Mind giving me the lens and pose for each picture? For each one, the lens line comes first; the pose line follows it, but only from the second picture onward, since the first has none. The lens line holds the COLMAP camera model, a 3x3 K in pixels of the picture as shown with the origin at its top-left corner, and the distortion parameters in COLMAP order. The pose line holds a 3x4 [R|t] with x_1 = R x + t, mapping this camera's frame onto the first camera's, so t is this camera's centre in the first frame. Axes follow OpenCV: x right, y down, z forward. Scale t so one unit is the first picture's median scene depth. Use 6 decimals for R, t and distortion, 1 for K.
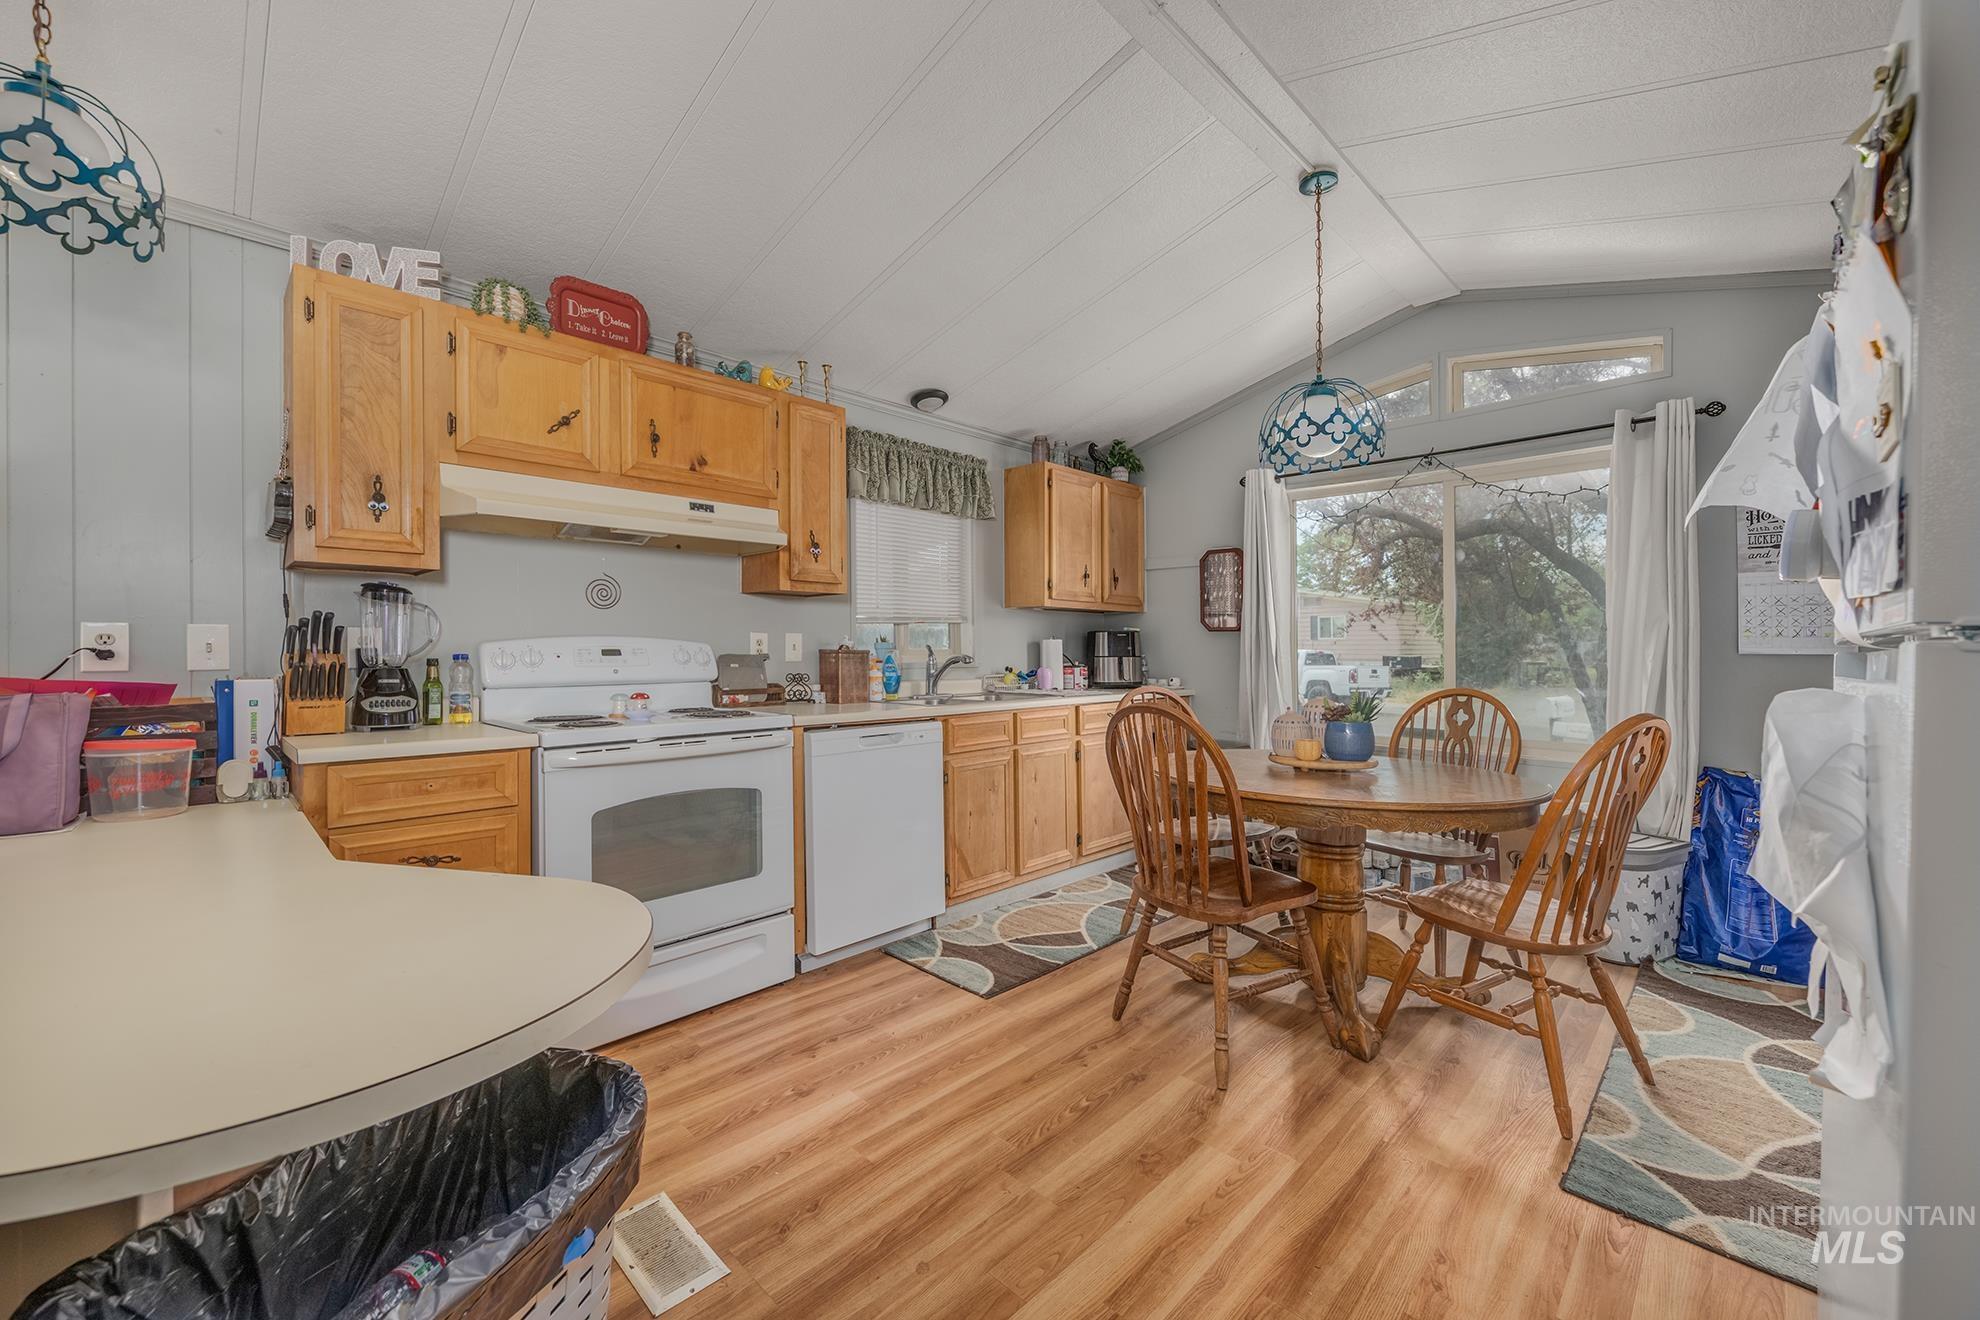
lens RADIAL K [[784.8, 0, 987.2], [0, 784.8, 650.9], [0, 0, 1]] dist [0.000027, -0.000037]
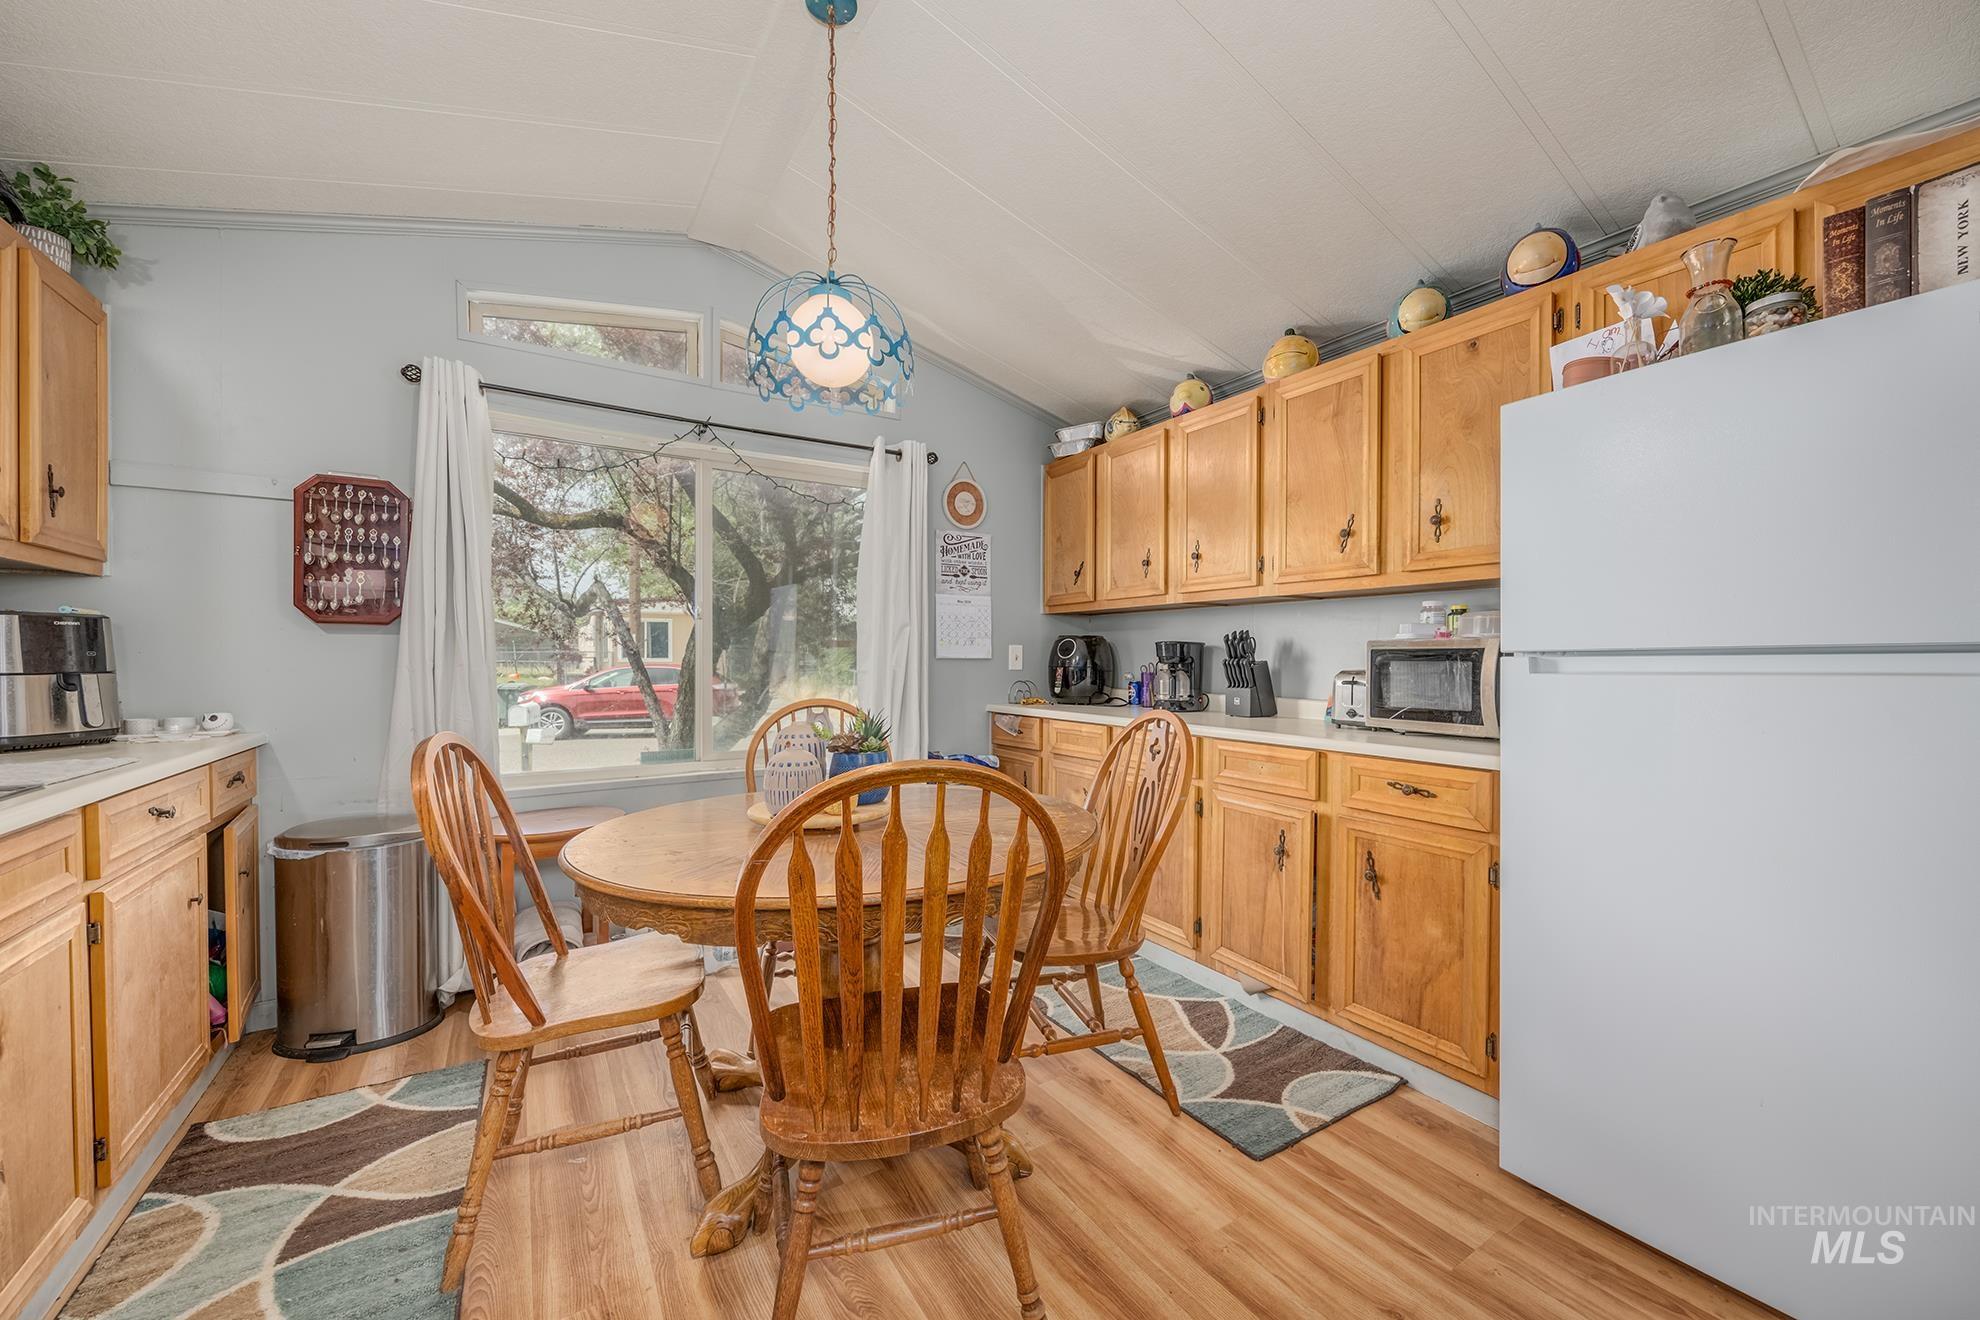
lens RADIAL K [[747.5, 0, 1003.1], [0, 747.5, 657.4], [0, 0, 1]] dist [-0.001003, 0.000036]
pose [[0.215220, -0.006089, 0.976547, -0.152882], [0.004209, 0.999977, 0.005308, -0.002491], [-0.976557, 0.002968, 0.215241, 0.521382]]
